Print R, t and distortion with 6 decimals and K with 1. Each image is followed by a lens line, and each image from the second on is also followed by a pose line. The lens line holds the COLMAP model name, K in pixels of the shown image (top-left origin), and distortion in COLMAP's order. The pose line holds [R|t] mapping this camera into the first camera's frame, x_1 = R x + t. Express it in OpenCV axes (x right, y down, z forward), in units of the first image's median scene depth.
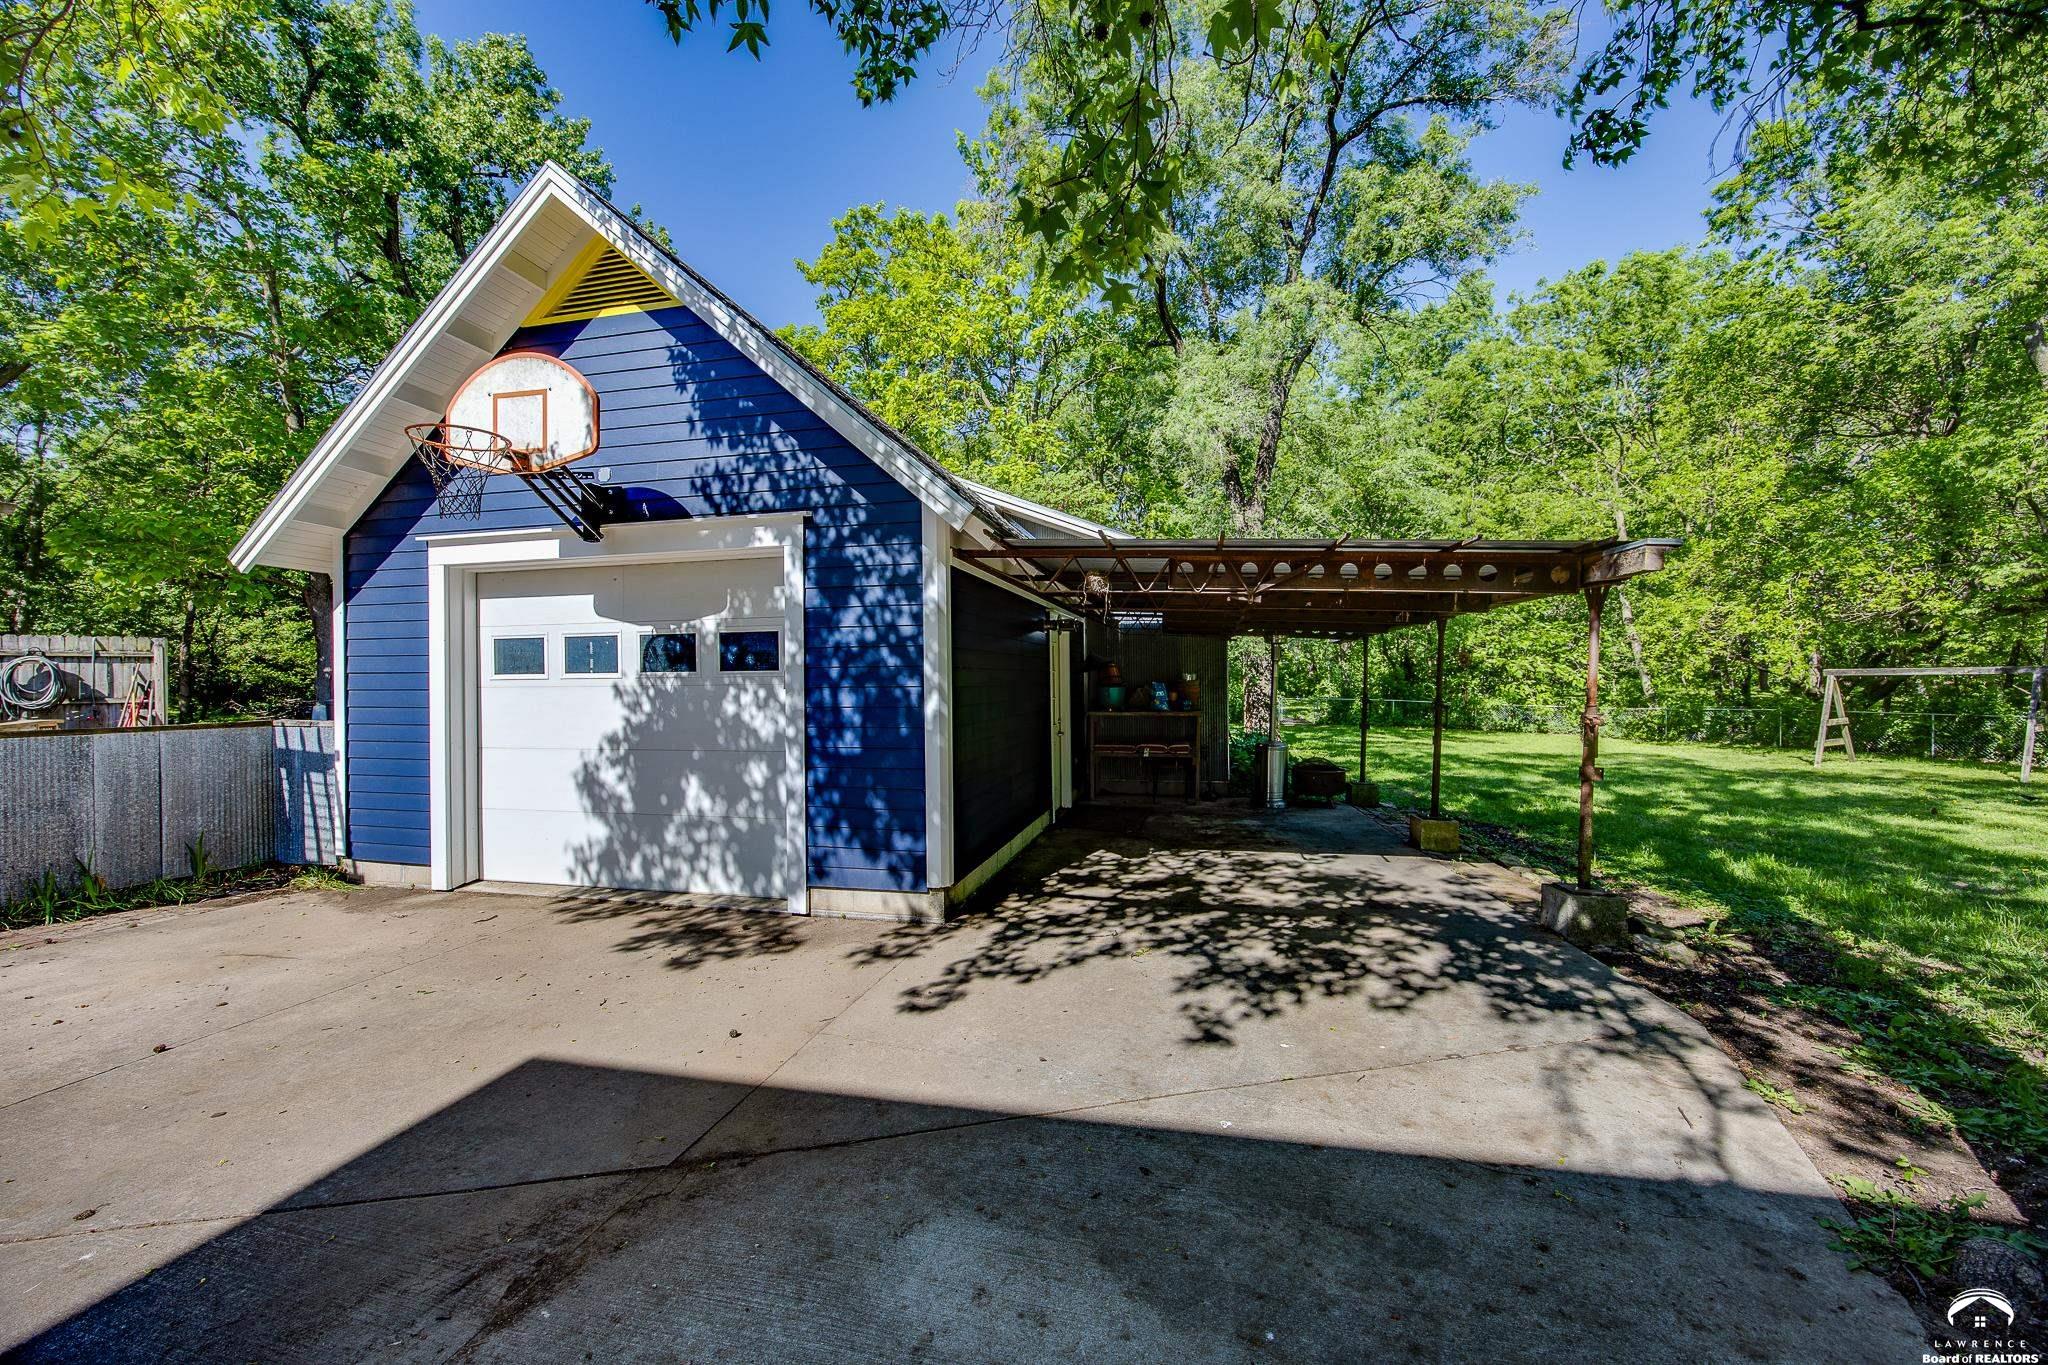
lens RADIAL K [[775.5, 0, 1024.0], [0, 775.5, 682.5], [0, 0, 1]] dist [-0.001467, 0.000003]
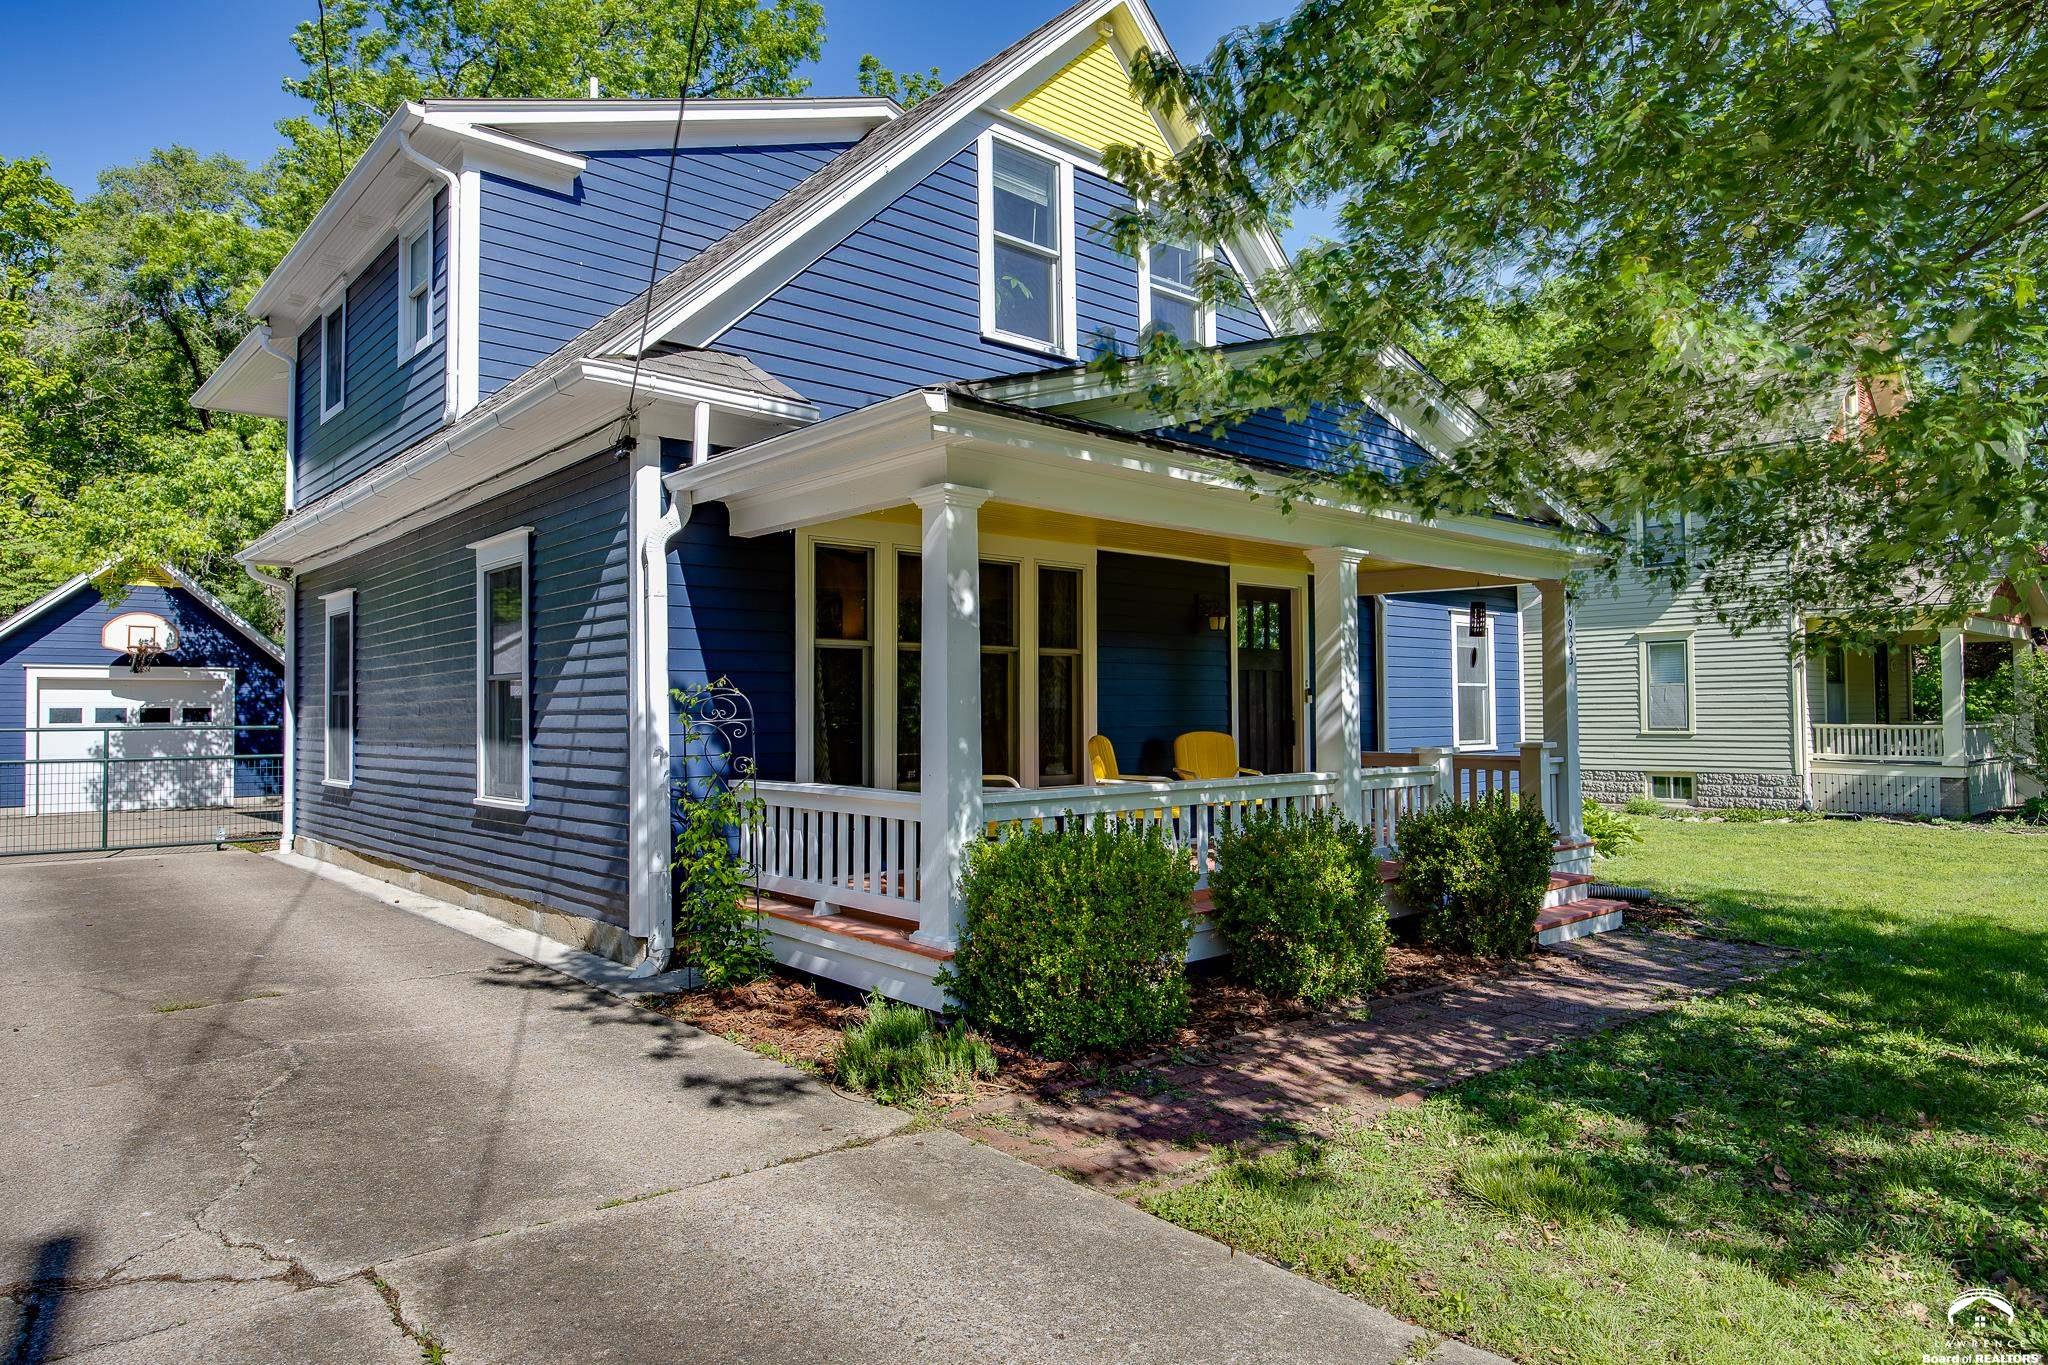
lens RADIAL K [[1228.7, 0, 1024.0], [0, 1228.7, 682.5], [0, 0, 1]] dist [0.000152, 0.000559]
pose [[0.578807, 0.022708, 0.815148, -2.284305], [0.001972, 0.999570, -0.029246, -0.022143], [-0.815462, 0.018535, 0.578514, -3.974368]]
